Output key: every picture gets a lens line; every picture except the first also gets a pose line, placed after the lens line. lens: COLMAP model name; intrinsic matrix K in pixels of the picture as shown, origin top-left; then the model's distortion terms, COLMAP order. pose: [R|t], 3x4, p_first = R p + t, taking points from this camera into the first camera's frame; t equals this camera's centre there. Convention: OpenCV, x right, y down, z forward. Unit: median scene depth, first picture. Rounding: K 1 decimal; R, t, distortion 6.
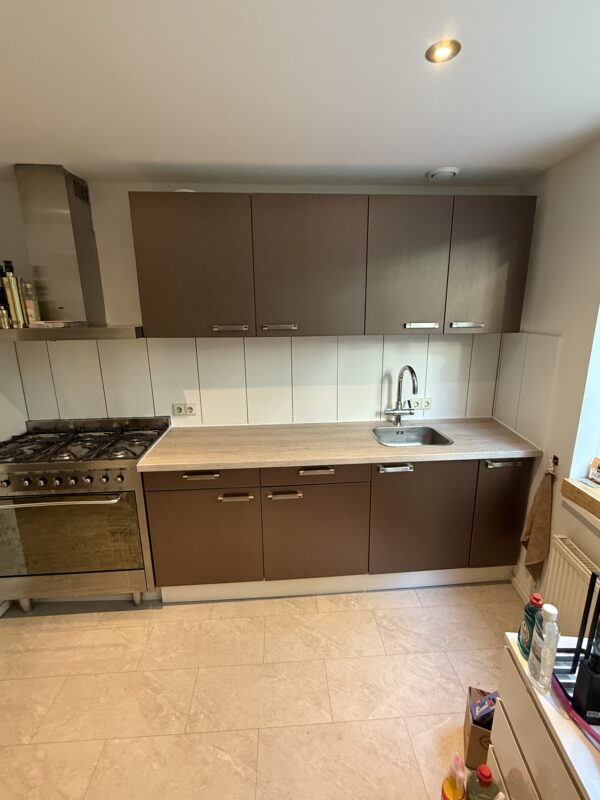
lens RADIAL K [[365.3, 0, 300.0], [0, 365.3, 400.0], [0, 0, 1]] dist [0.013870, 0.000129]
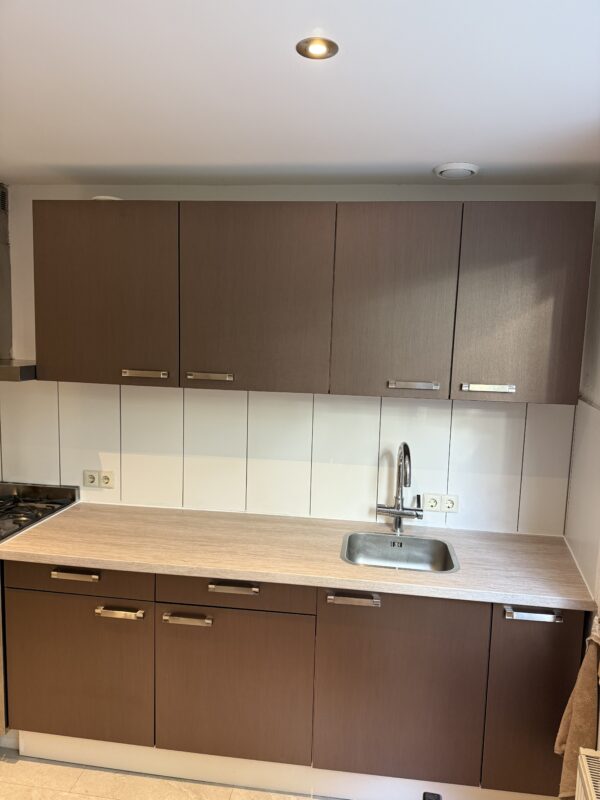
lens RADIAL K [[560.0, 0, 296.2], [0, 560.0, 408.7], [0, 0, 1]] dist [0.075498, -0.067144]
pose [[0.978814, 0.065189, -0.194099, 0.323152], [-0.086383, 0.990943, -0.102807, -0.036027], [0.185640, 0.117396, 0.975580, -0.041726]]
